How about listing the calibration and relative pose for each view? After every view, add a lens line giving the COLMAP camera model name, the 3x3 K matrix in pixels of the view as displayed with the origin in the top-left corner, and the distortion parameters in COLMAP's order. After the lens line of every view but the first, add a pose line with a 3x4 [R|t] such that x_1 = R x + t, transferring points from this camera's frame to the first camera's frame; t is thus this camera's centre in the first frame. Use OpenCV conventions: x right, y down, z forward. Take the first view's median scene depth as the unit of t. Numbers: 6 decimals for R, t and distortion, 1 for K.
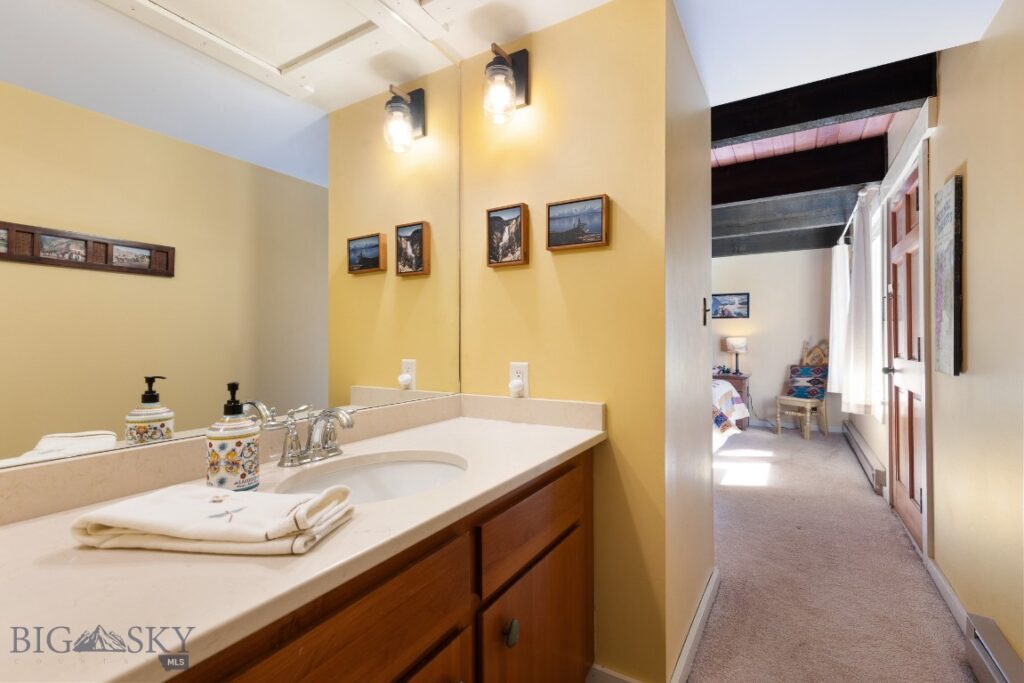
lens RADIAL K [[459.3, 0, 516.0], [0, 459.3, 341.3], [0, 0, 1]] dist [0.008819, -0.001093]
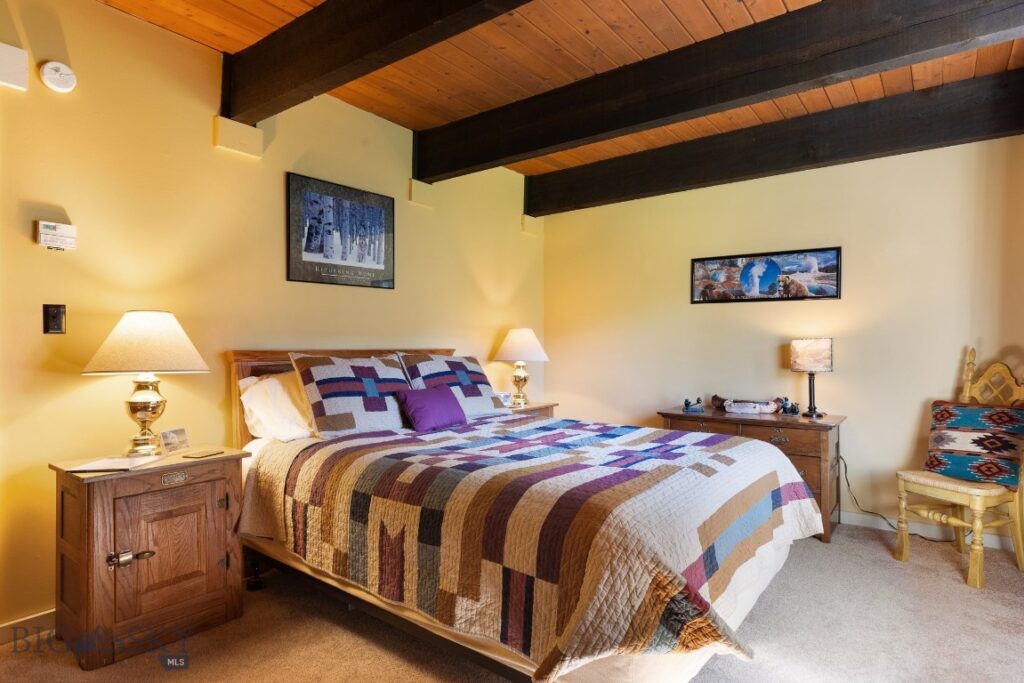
lens RADIAL K [[578.0, 0, 513.2], [0, 578.0, 341.1], [0, 0, 1]] dist [0.015652, 0.002340]
pose [[0.995882, -0.001596, -0.090645, 0.236088], [0.001501, 0.999998, -0.001111, -0.006755], [0.090646, 0.000970, 0.995883, 0.388920]]
